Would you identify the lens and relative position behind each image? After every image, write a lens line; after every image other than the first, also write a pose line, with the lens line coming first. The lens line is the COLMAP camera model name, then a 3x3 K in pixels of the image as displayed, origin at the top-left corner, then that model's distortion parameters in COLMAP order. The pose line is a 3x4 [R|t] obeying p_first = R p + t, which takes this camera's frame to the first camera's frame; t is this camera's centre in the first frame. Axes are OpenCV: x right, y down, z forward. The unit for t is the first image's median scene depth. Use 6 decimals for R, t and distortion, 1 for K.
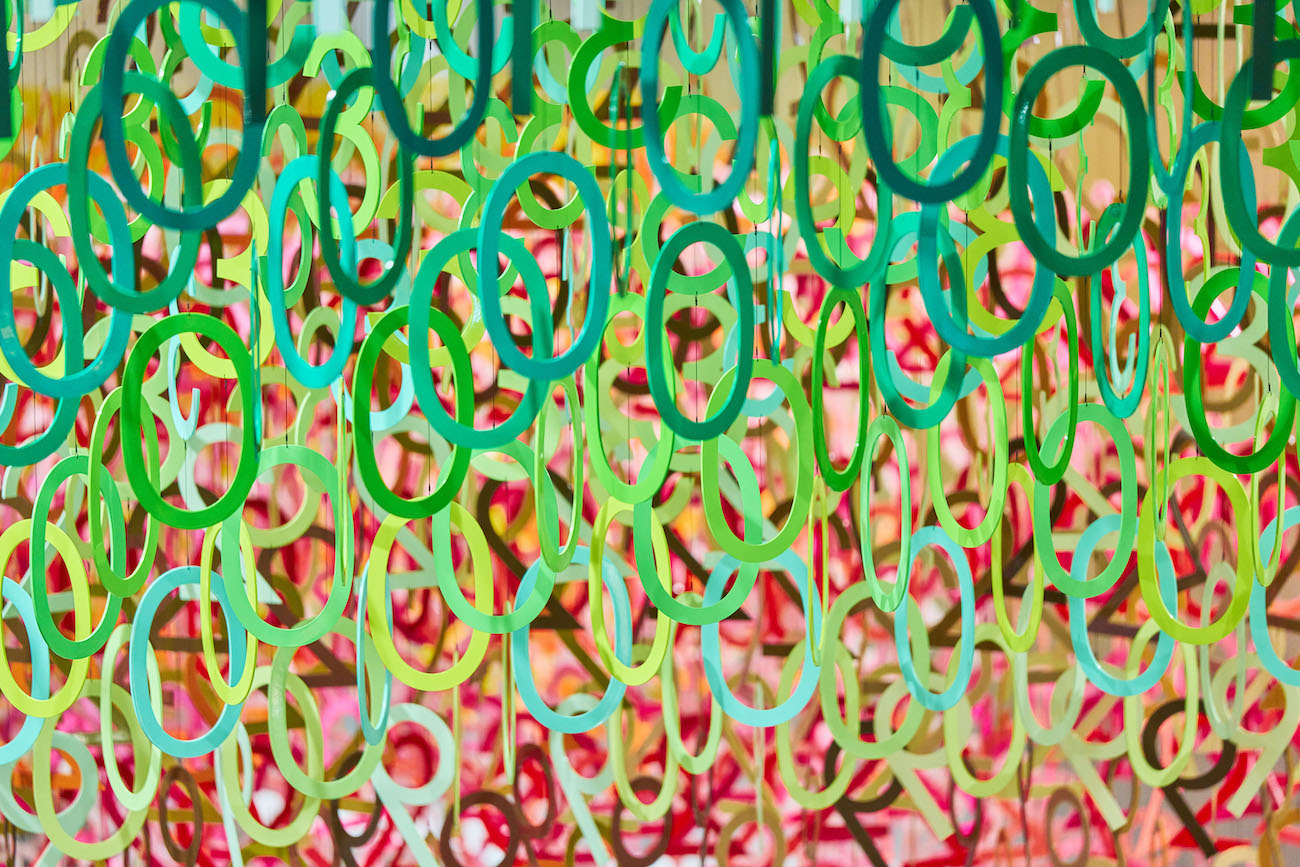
lens RADIAL K [[7549.5, 0, 650.0], [0, 7549.5, 433.5], [0, 0, 1]] dist [0.642113, 12.655756]
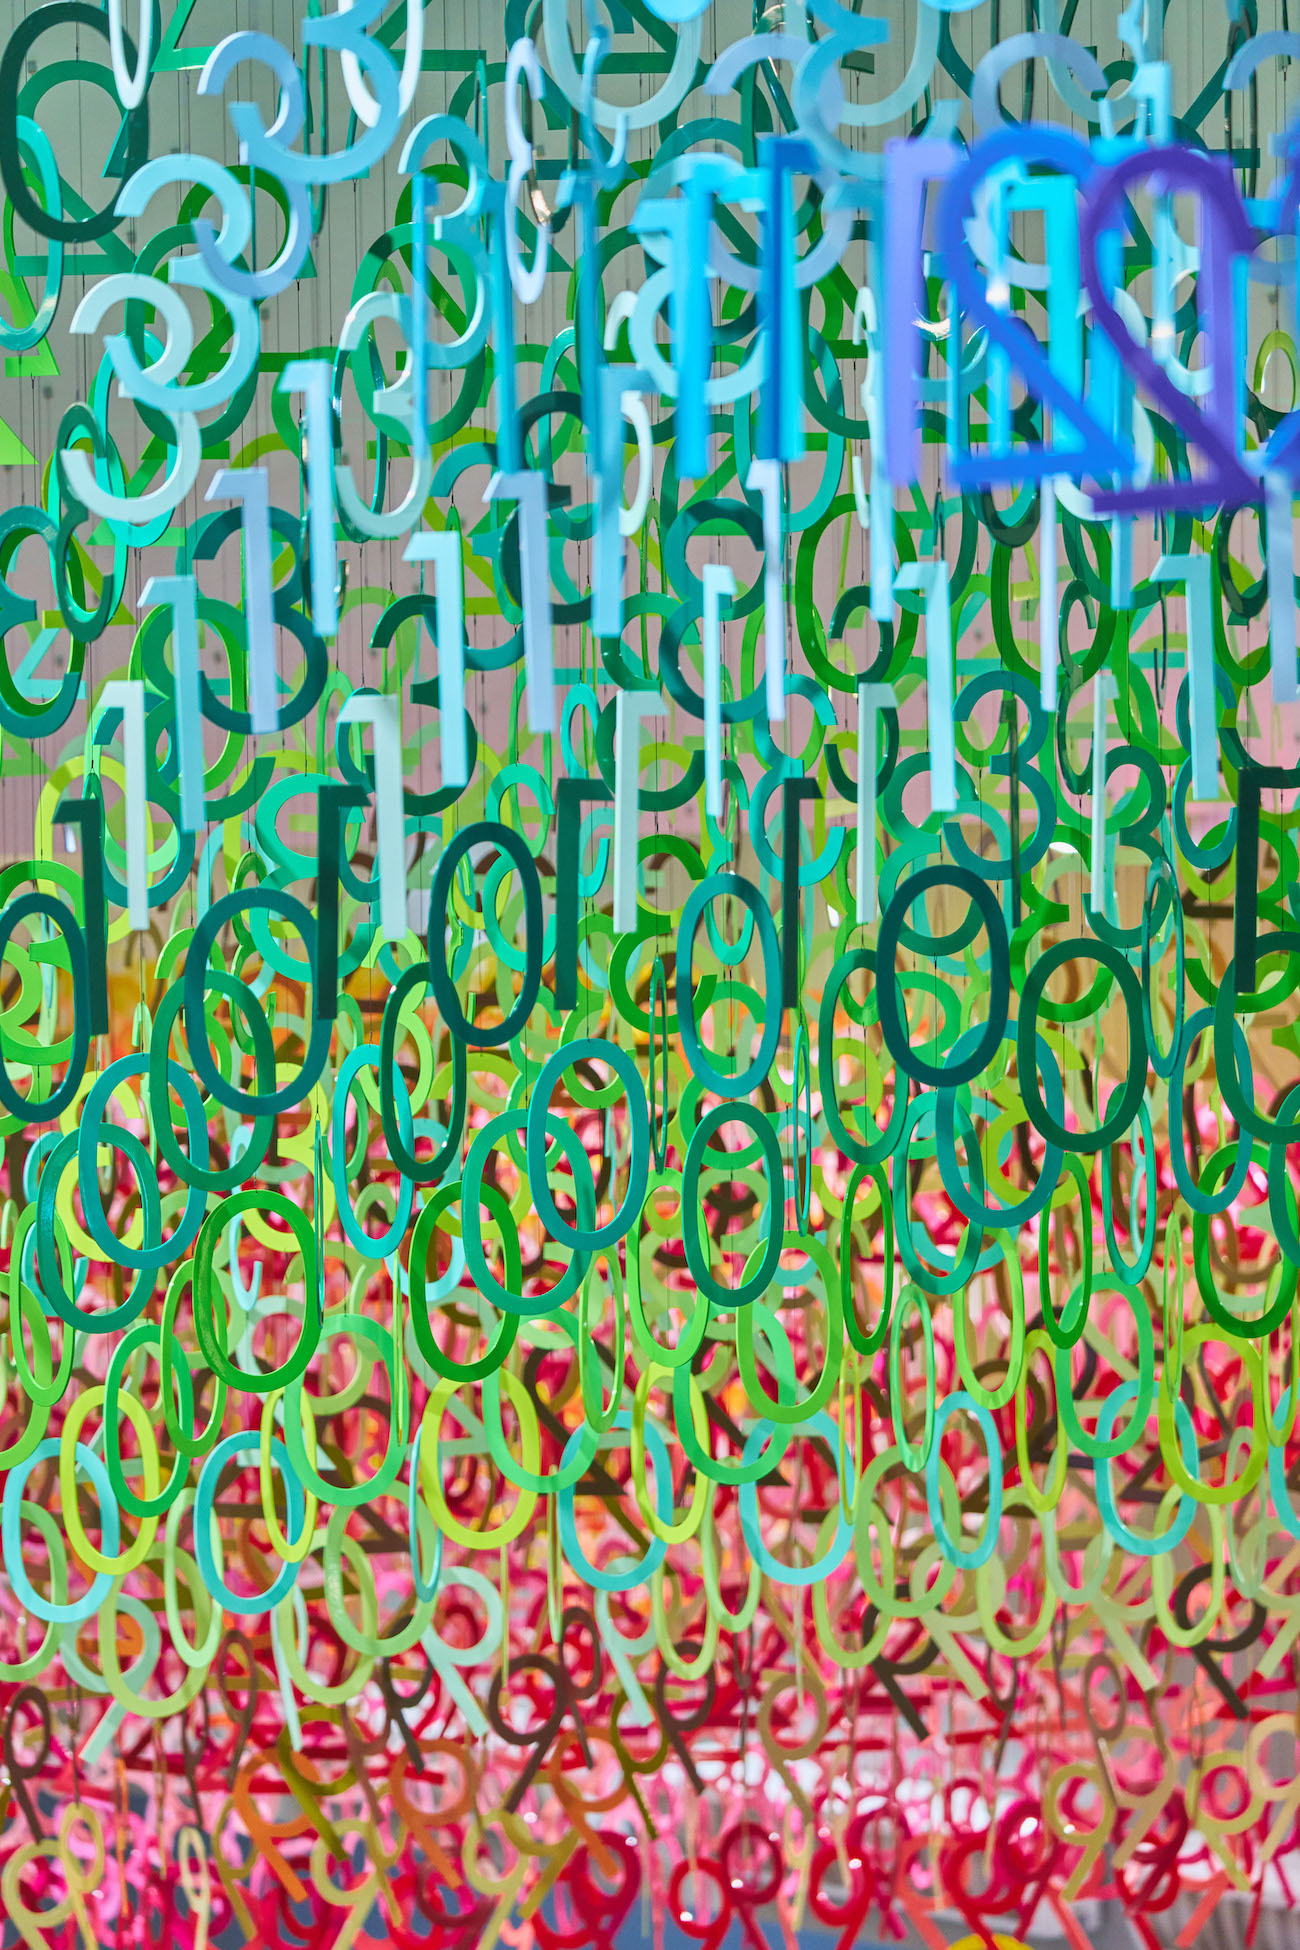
lens RADIAL K [[8168.2, 0, 650.0], [0, 8168.2, 975.0], [0, 0, 1]] dist [-0.308185, -7.521768]
pose [[0.999972, -0.004142, -0.006220, 0.001650], [0.003871, 0.999070, -0.042936, 0.002929], [0.006392, 0.042911, 0.999058, -0.121849]]
